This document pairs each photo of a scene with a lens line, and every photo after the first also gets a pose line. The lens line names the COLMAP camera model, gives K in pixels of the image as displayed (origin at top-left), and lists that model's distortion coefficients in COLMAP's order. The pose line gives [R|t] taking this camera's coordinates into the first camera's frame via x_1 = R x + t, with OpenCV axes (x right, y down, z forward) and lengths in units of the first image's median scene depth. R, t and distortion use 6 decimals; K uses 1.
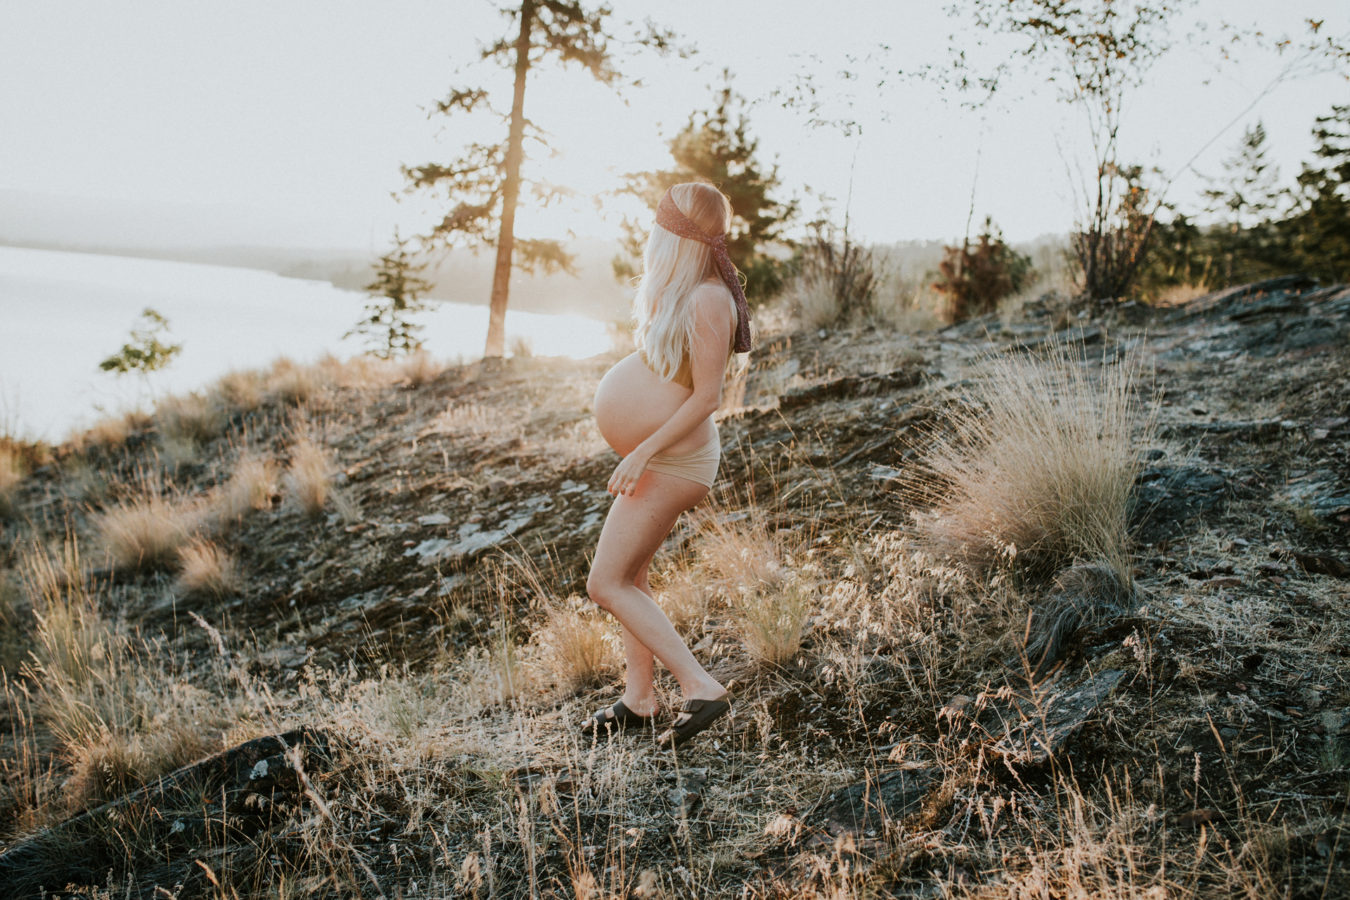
lens RADIAL K [[1514.5, 0, 675.0], [0, 1514.5, 450.0], [0, 0, 1]] dist [-0.033205, -0.023385]
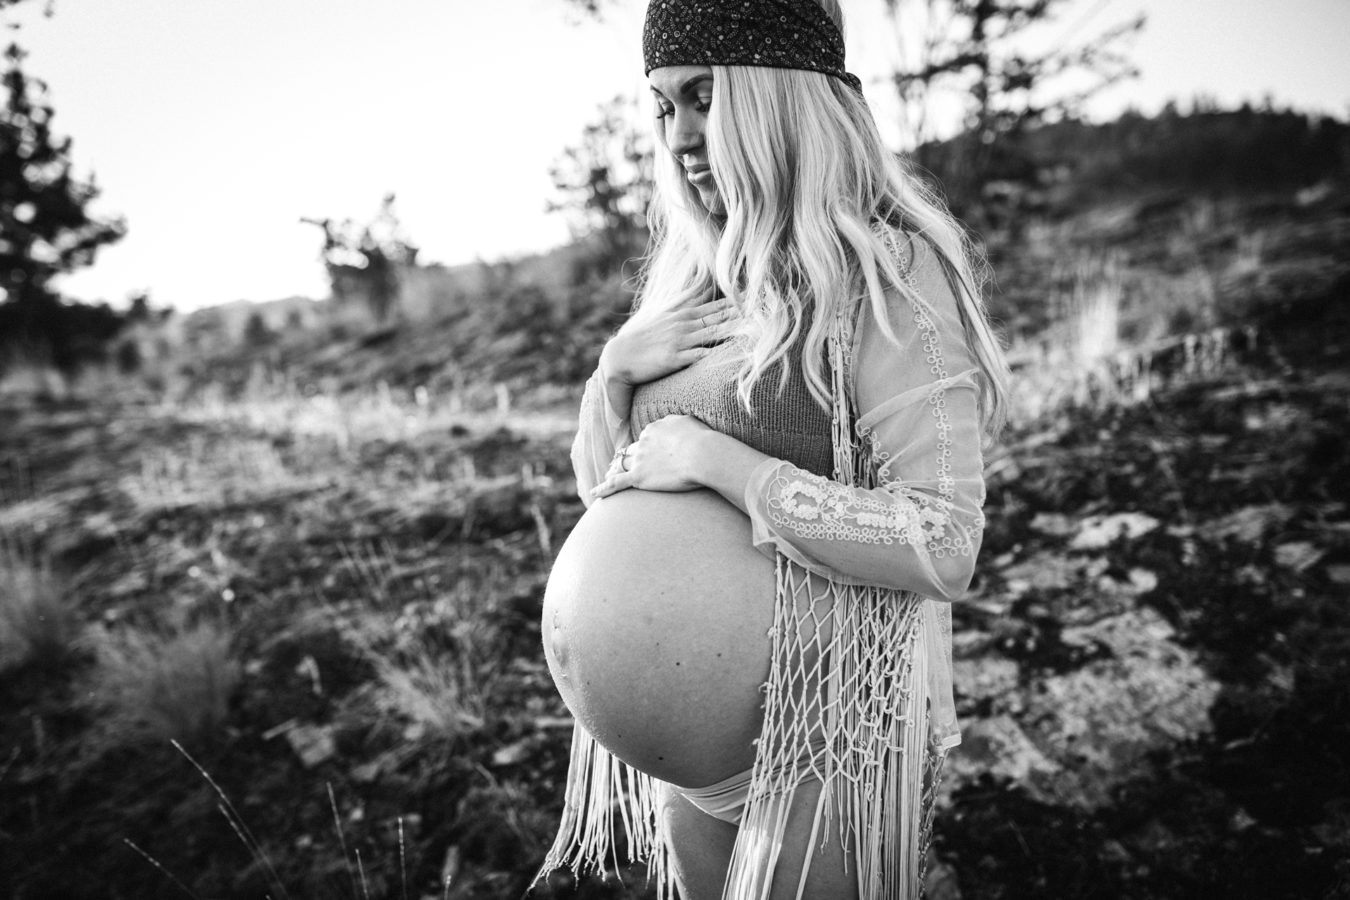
lens RADIAL K [[1514.5, 0, 675.0], [0, 1514.5, 450.0], [0, 0, 1]] dist [-0.033205, -0.023385]
pose [[0.816453, -0.084503, 0.571195, -0.144764], [0.117270, 0.992884, -0.020734, 0.005384], [-0.565378, 0.083912, 0.820552, 0.206968]]
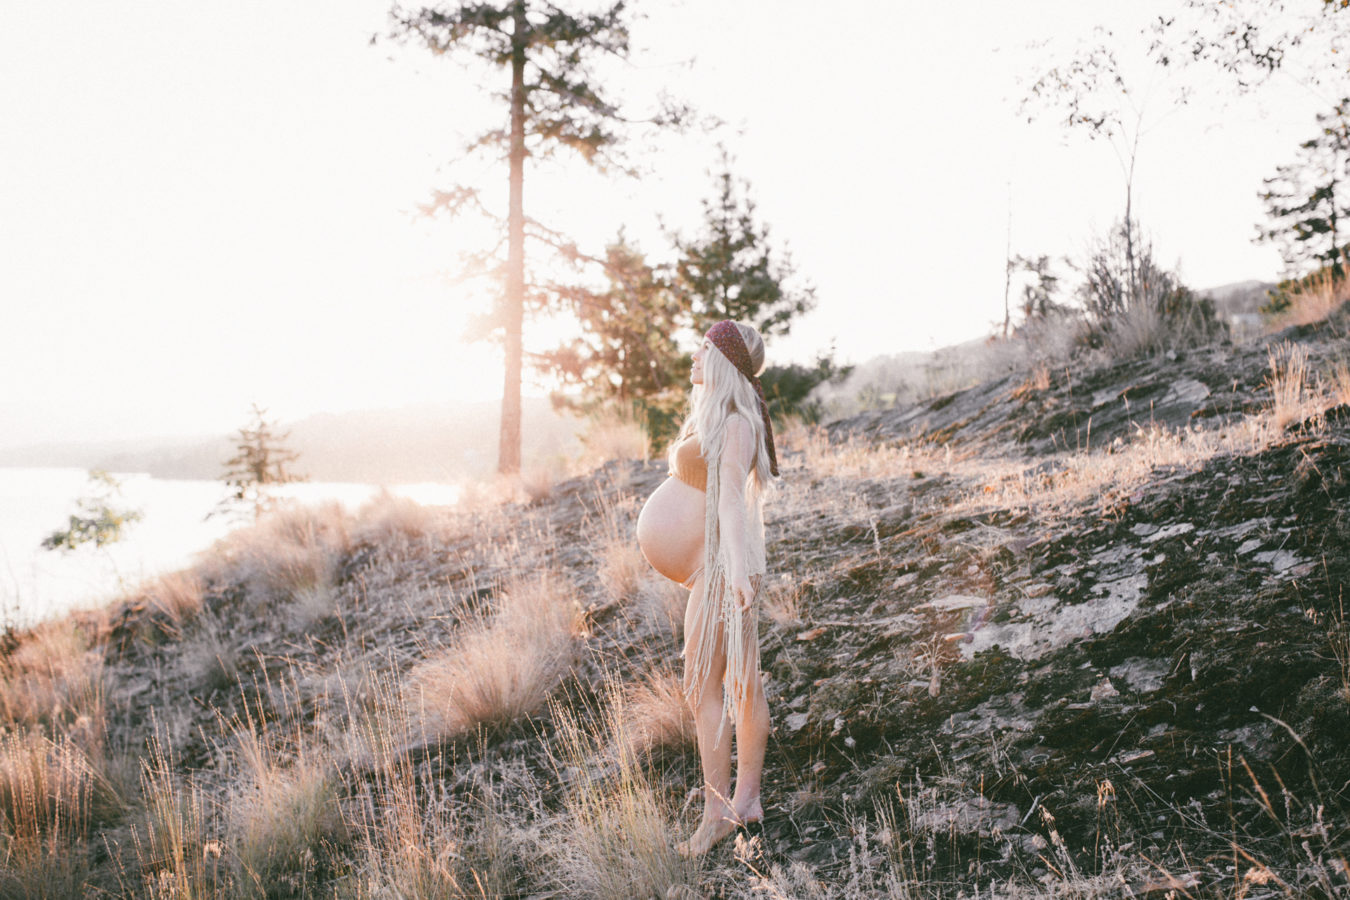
lens RADIAL K [[1514.5, 0, 675.0], [0, 1514.5, 450.0], [0, 0, 1]] dist [-0.033205, -0.023385]
pose [[0.985087, -0.095577, 0.143069, -0.143547], [0.110321, 0.988960, -0.098934, 0.012023], [-0.132034, 0.113242, 0.984755, 0.128351]]
